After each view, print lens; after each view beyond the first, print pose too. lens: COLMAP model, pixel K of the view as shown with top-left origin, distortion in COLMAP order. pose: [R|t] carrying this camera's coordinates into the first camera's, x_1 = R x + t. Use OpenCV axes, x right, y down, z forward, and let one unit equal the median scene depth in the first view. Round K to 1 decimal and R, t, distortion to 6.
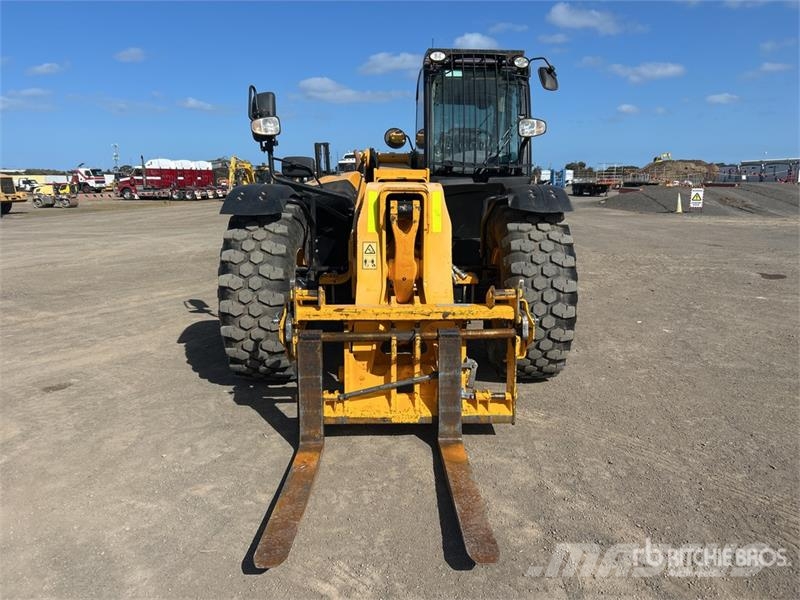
lens RADIAL K [[576.0, 0, 417.8], [0, 576.0, 299.5], [0, 0, 1]] dist [0.066716, -0.071346]
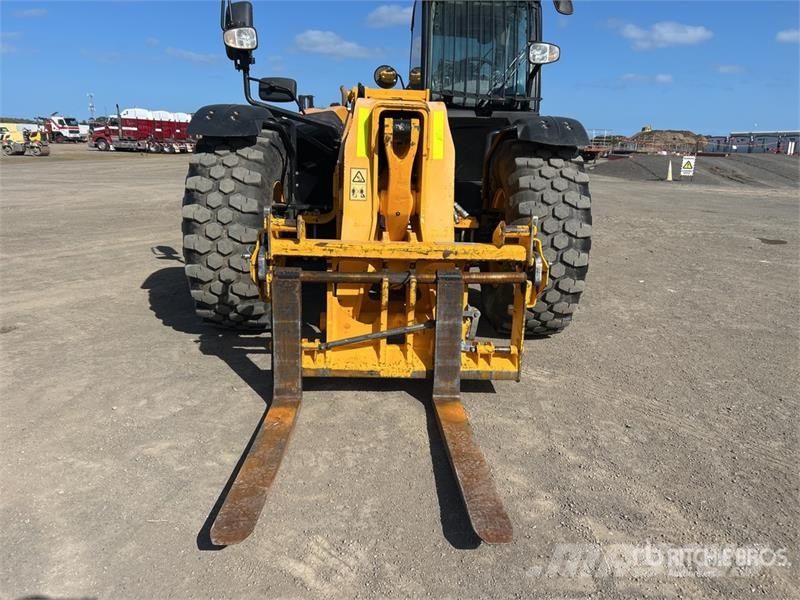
lens RADIAL K [[576.0, 0, 417.8], [0, 576.0, 299.5], [0, 0, 1]] dist [0.066716, -0.071346]
pose [[0.999117, 0.027413, 0.031846, -0.016381], [-0.029275, 0.997796, 0.059554, 0.037072], [-0.030143, -0.060434, 0.997717, 0.115858]]
